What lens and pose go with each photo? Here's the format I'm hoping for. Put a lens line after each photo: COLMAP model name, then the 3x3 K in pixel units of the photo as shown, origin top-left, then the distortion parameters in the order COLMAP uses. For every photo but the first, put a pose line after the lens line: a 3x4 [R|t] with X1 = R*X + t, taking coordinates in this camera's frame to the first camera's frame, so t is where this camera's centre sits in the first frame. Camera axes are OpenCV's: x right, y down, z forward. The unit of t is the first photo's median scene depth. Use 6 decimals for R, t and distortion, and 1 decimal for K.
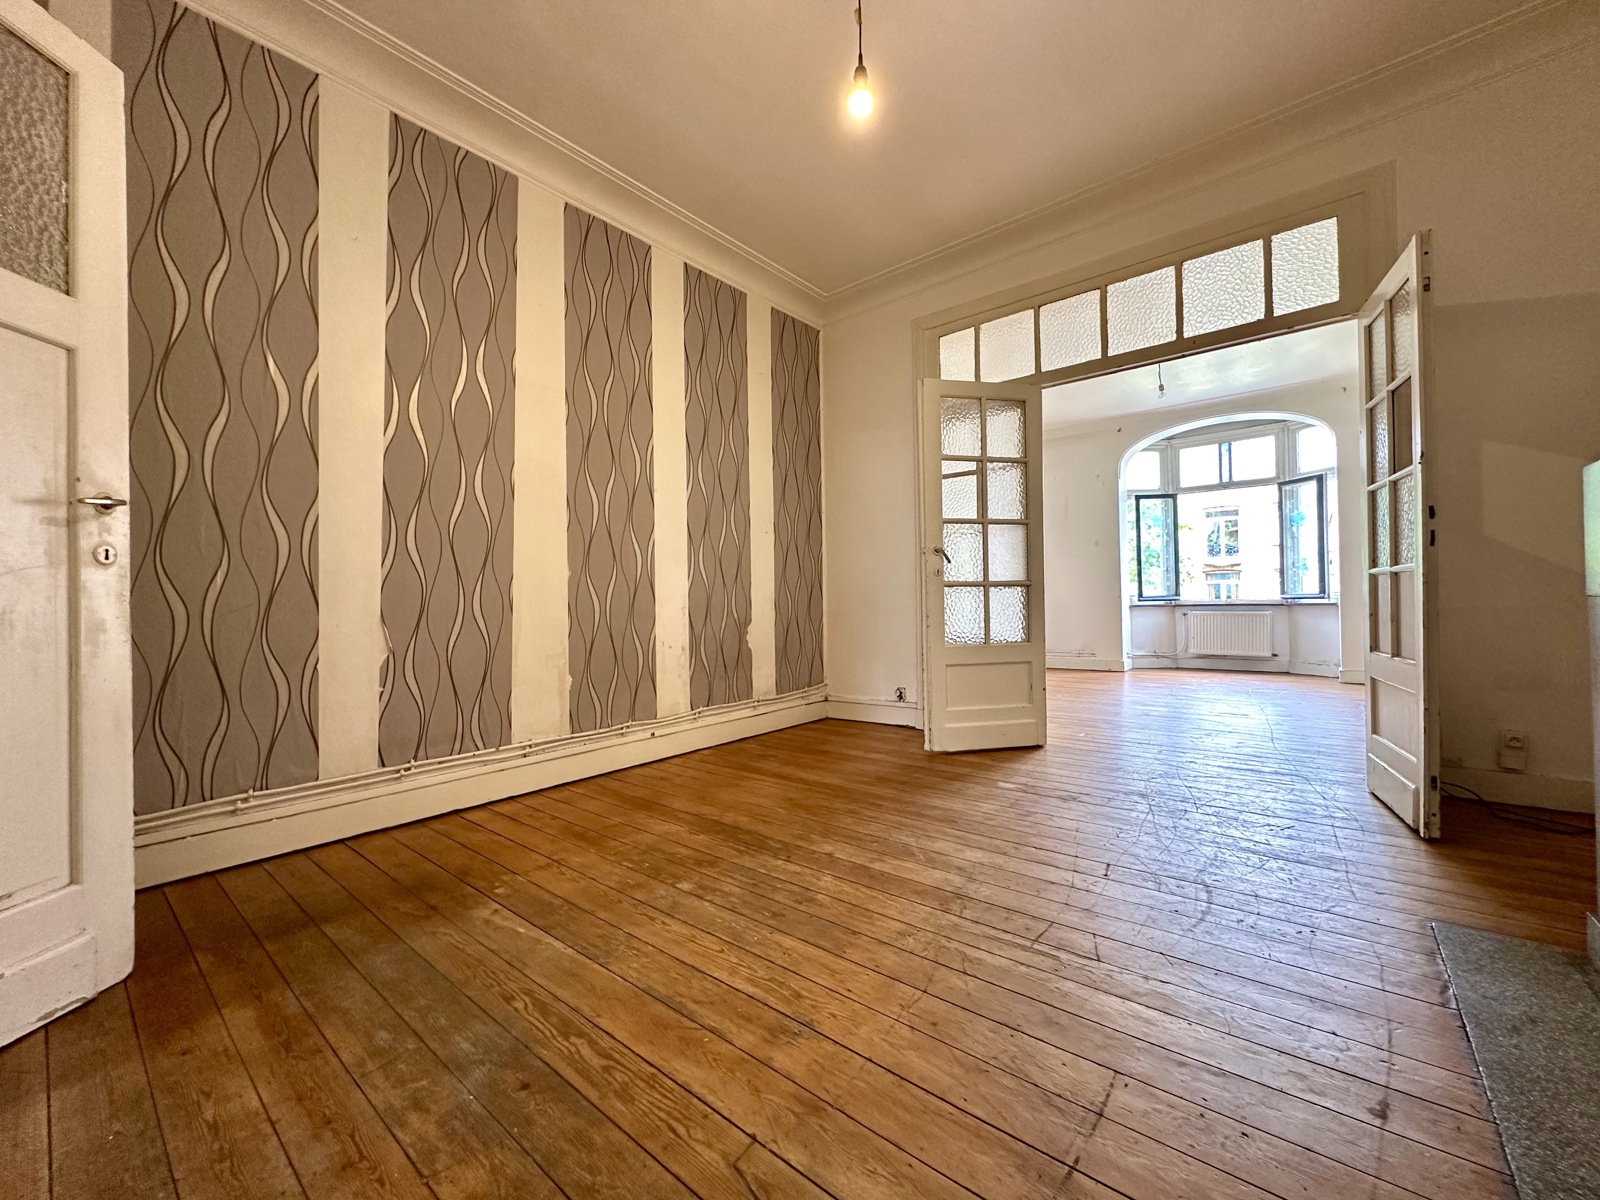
lens RADIAL K [[636.0, 0, 800.0], [0, 636.0, 600.0], [0, 0, 1]] dist [-0.002765, 0.000134]
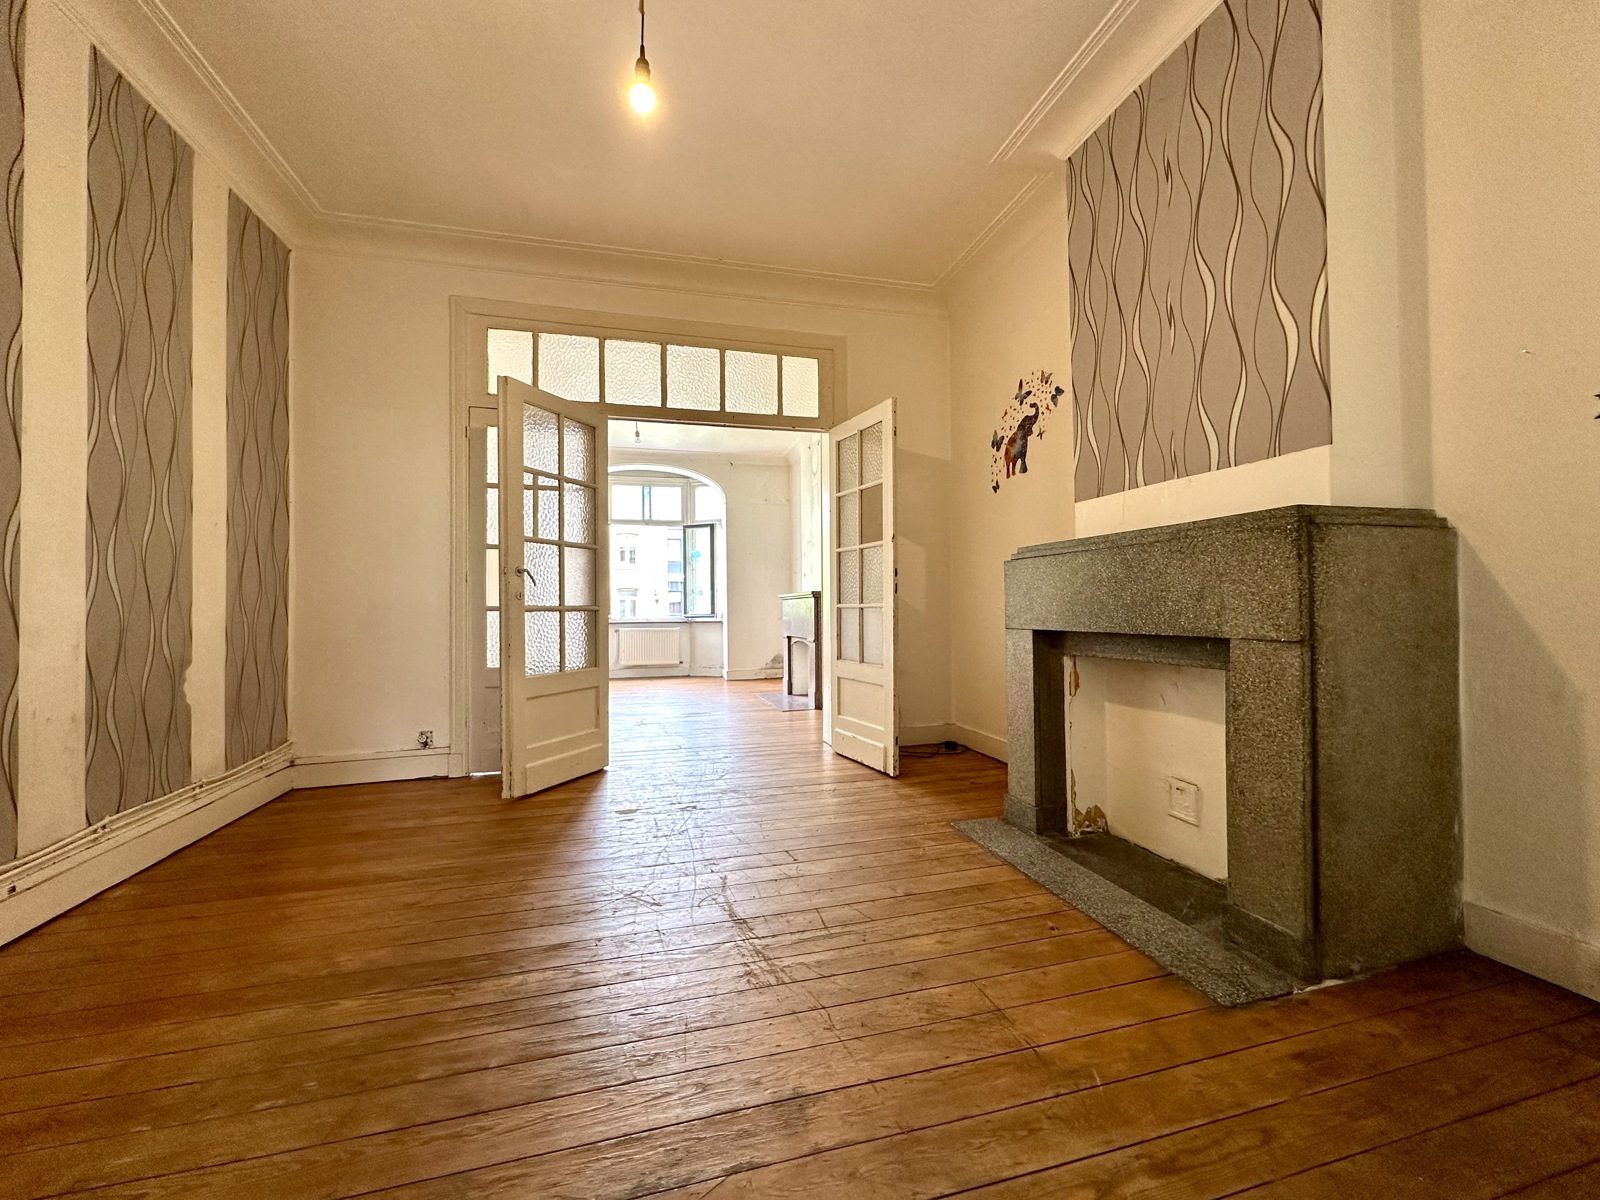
lens RADIAL K [[636.0, 0, 800.0], [0, 636.0, 600.0], [0, 0, 1]] dist [-0.002765, 0.000134]
pose [[0.580669, 0.019855, 0.813898, -0.280988], [-0.003336, 0.999752, -0.022008, -0.019068], [-0.814133, 0.010065, 0.580591, 0.158291]]
